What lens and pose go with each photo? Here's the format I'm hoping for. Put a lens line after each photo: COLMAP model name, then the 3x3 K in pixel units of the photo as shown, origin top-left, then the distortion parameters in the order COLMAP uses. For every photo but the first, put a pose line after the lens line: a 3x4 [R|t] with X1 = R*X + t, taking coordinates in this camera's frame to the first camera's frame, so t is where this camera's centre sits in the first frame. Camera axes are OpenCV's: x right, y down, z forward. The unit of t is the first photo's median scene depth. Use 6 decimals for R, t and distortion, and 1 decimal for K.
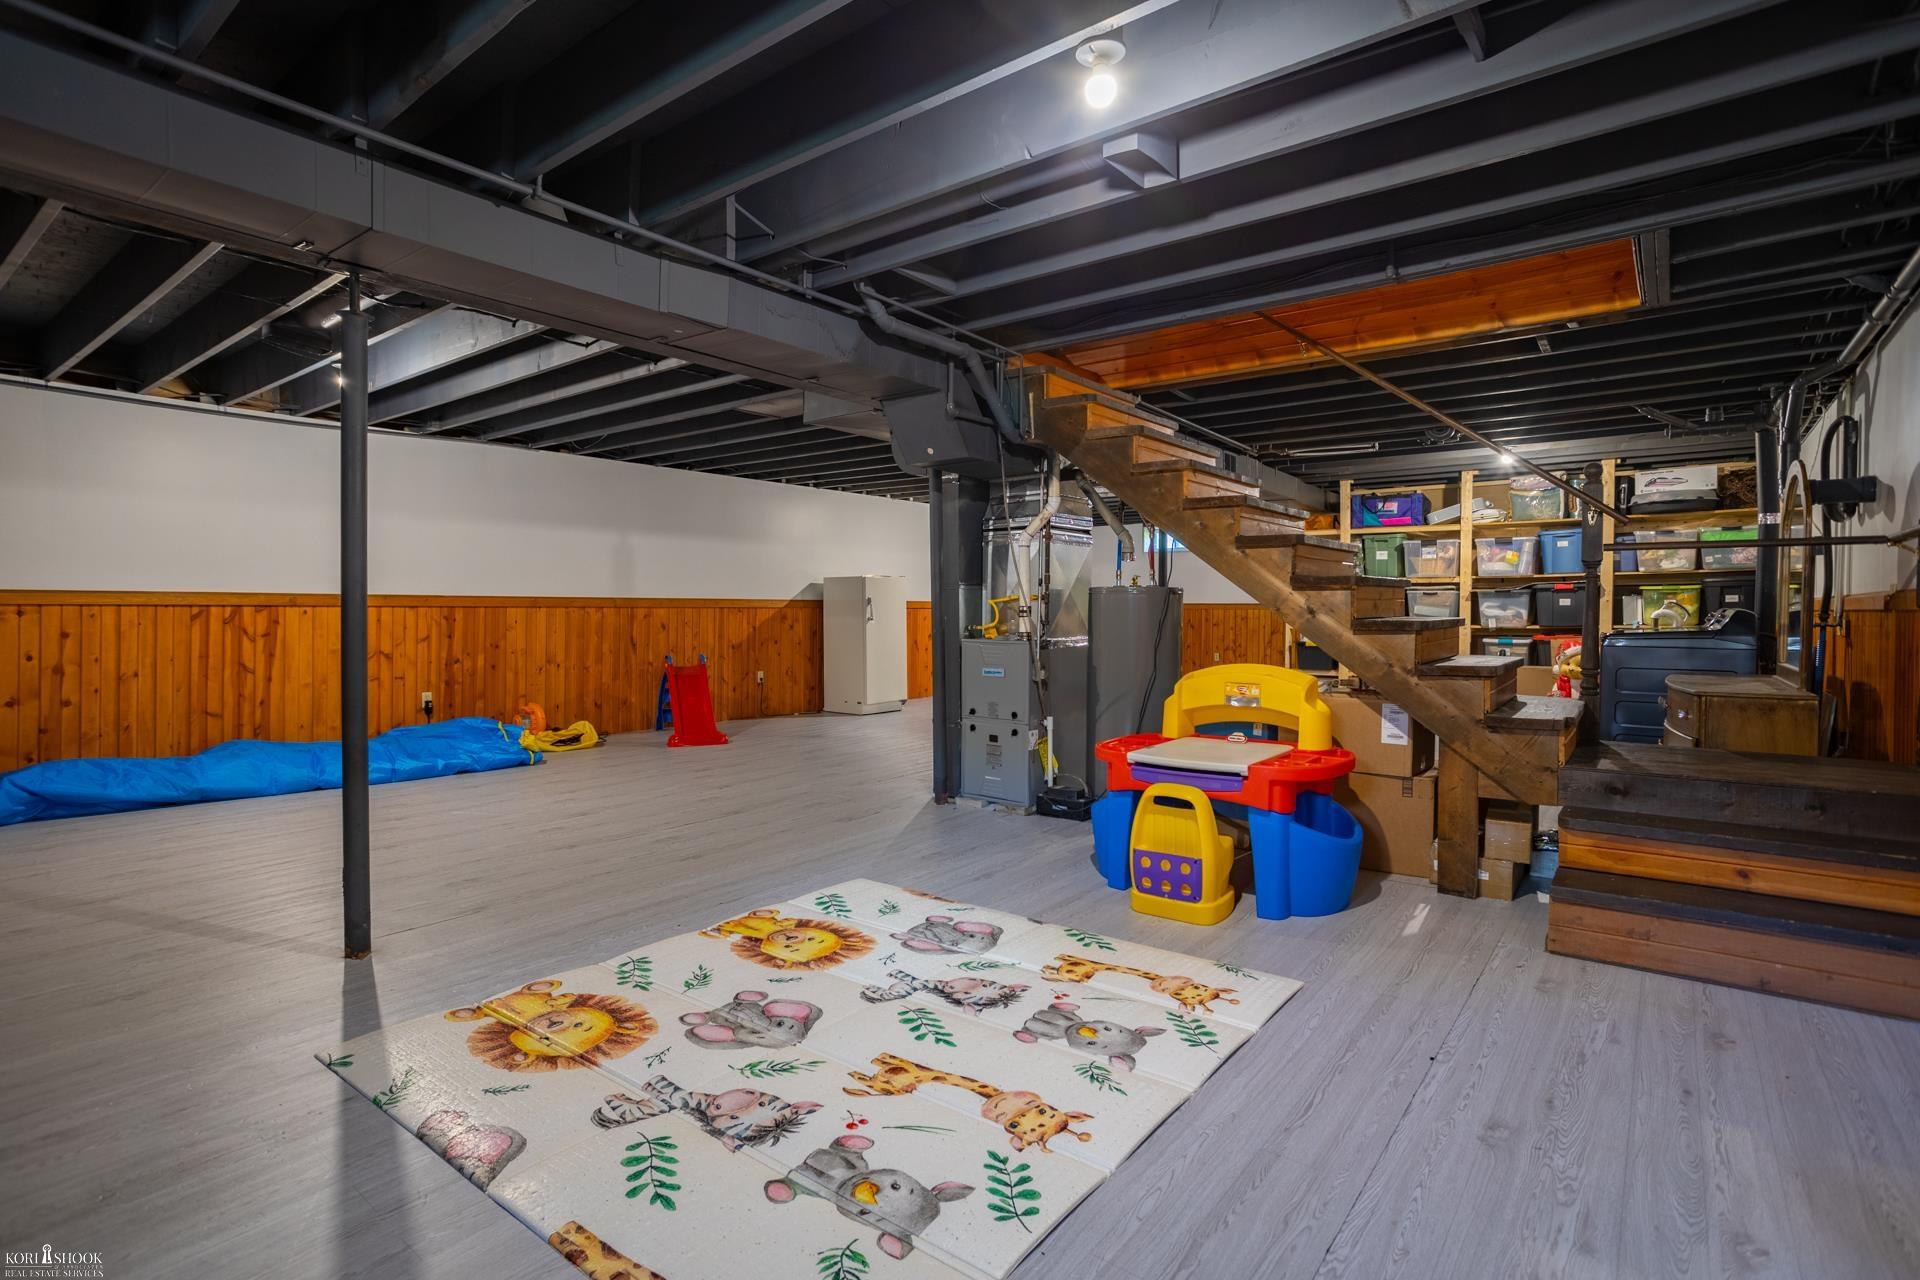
lens RADIAL K [[927.9, 0, 960.7], [0, 927.9, 631.9], [0, 0, 1]] dist [-0.017151, 0.004036]
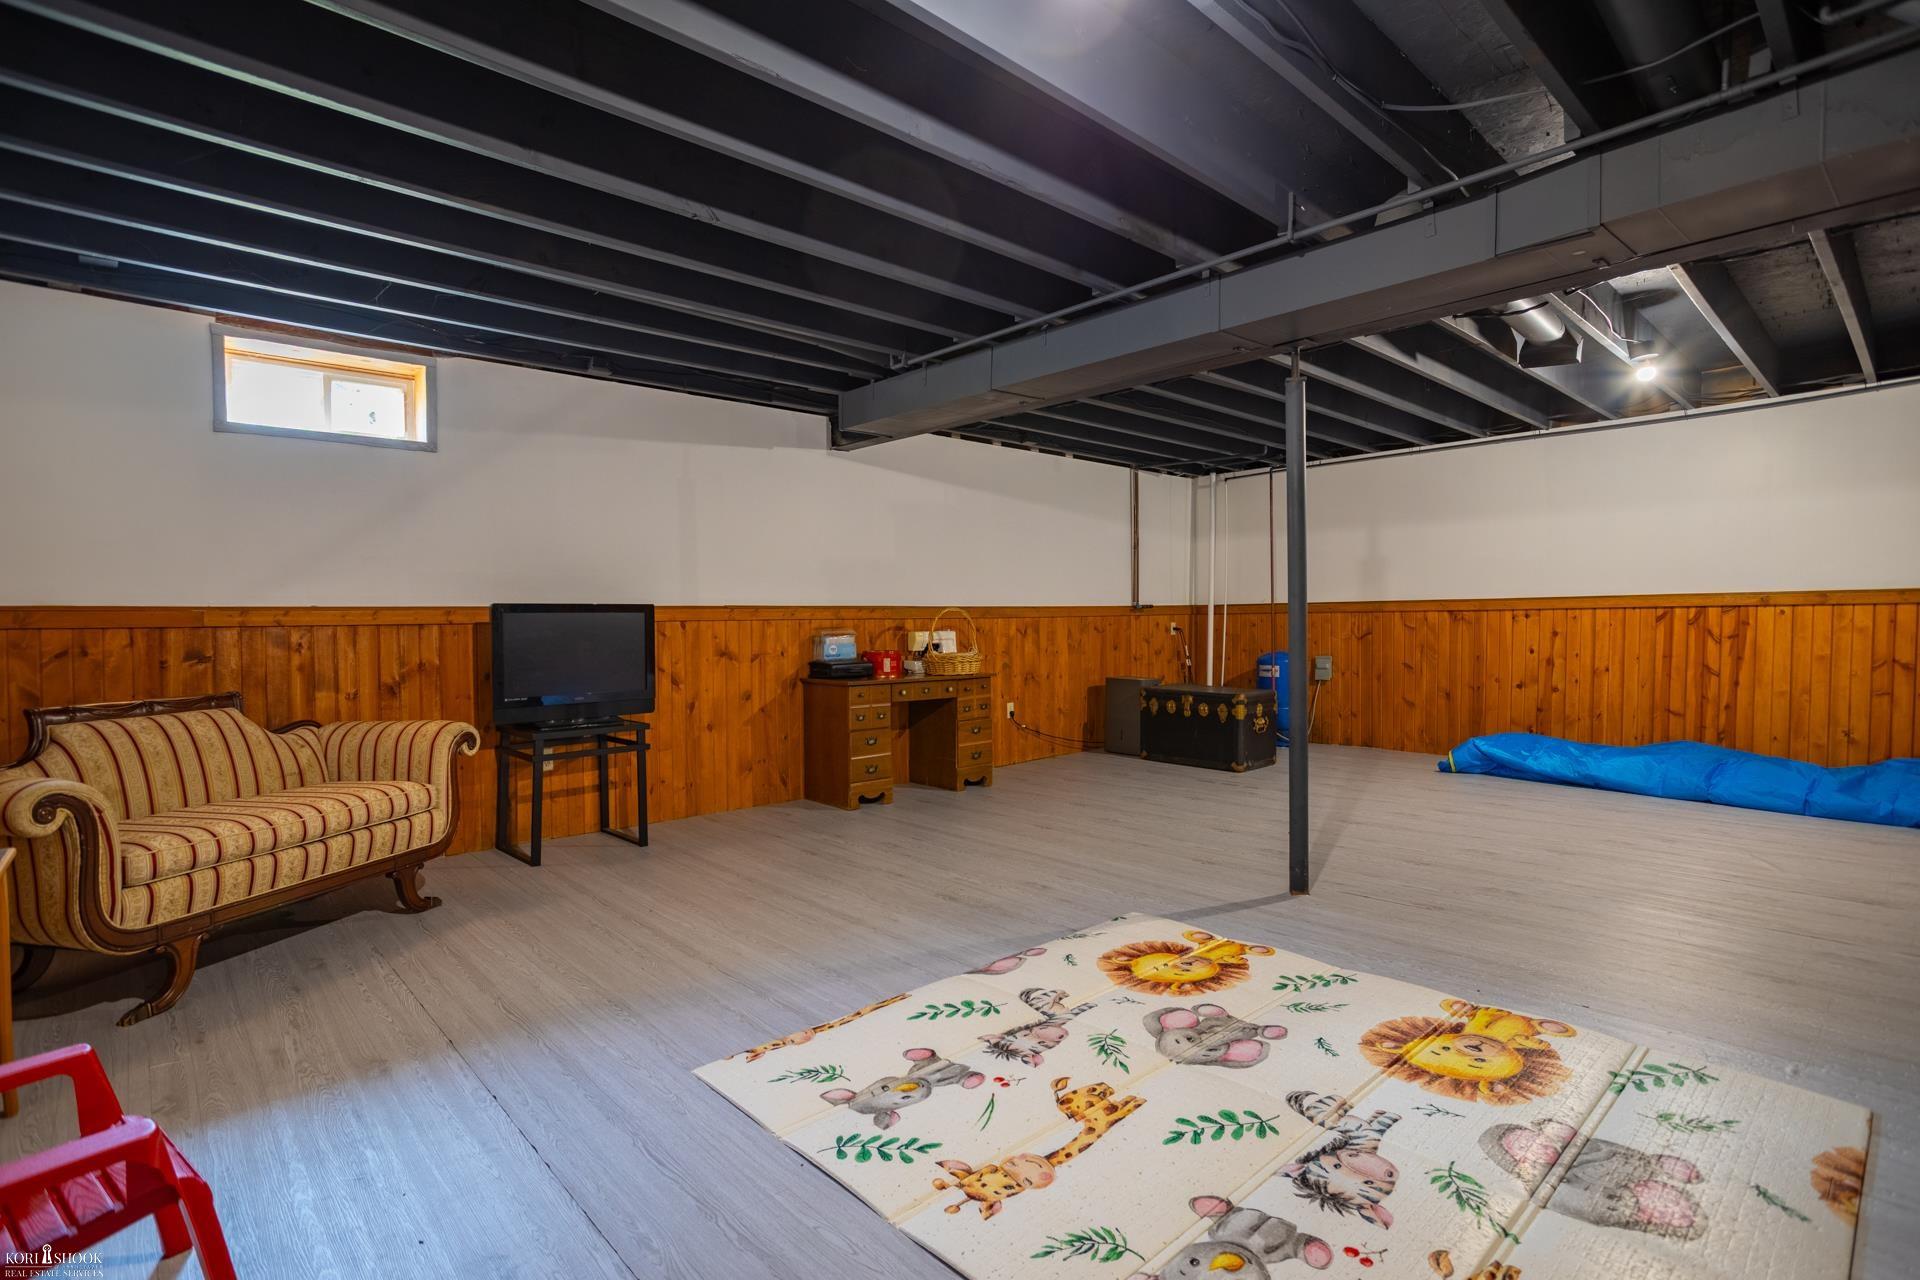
lens RADIAL K [[927.9, 0, 960.9], [0, 927.9, 640.3], [0, 0, 1]] dist [-0.017151, 0.004036]
pose [[-0.154776, 0.022326, -0.987697, 0.554687], [-0.008953, 0.999672, 0.024000, -0.015197], [0.987909, 0.012557, -0.154526, 0.627495]]
